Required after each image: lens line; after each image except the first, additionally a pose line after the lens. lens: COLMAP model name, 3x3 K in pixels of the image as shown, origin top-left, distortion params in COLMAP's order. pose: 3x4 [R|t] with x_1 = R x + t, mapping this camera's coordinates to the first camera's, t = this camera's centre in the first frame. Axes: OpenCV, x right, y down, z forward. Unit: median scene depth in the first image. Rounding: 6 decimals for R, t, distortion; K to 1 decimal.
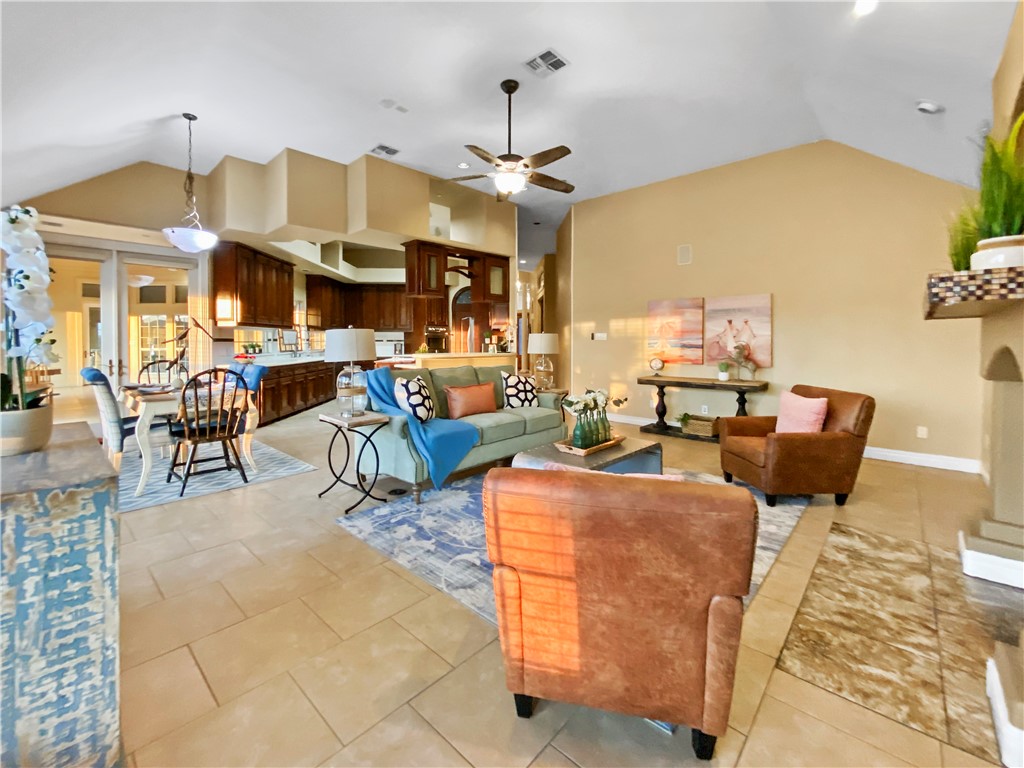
lens RADIAL K [[426.6, 0, 510.0], [0, 426.6, 346.5], [0, 0, 1]] dist [-0.000740, -0.001377]
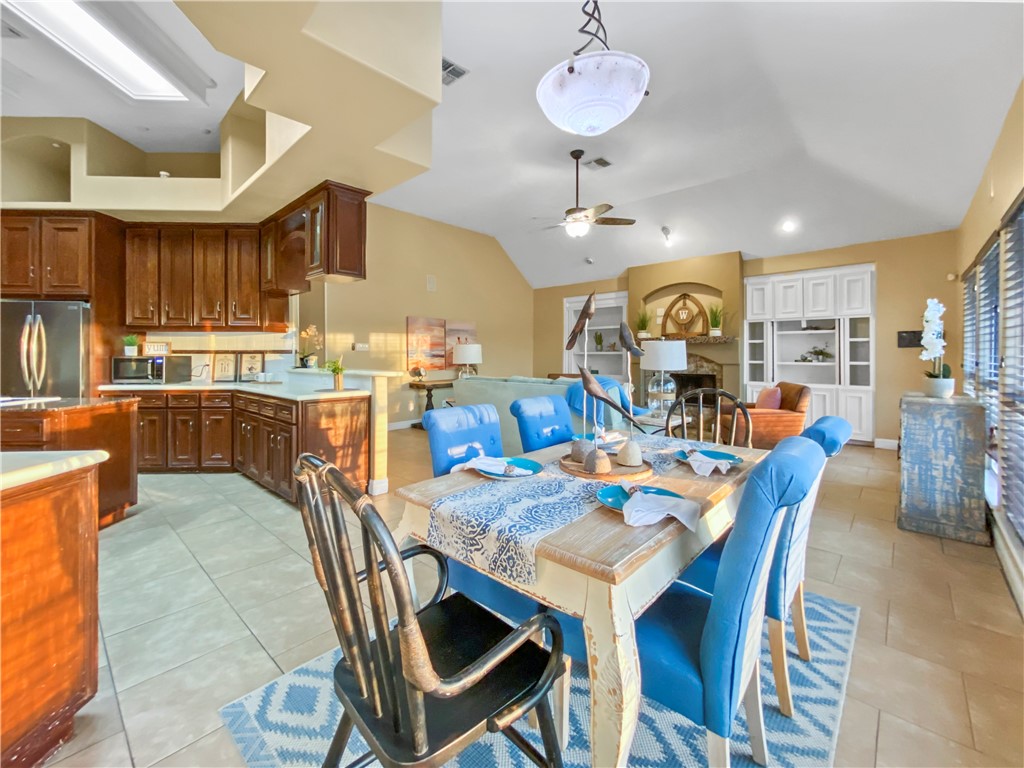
lens RADIAL K [[426.6, 0, 501.7], [0, 426.6, 354.0], [0, 0, 1]] dist [-0.000740, -0.001377]
pose [[0.025460, -0.003811, 0.999669, -0.911568], [0.016057, 0.999865, 0.003403, -0.008833], [-0.999547, 0.015965, 0.025518, 0.846820]]
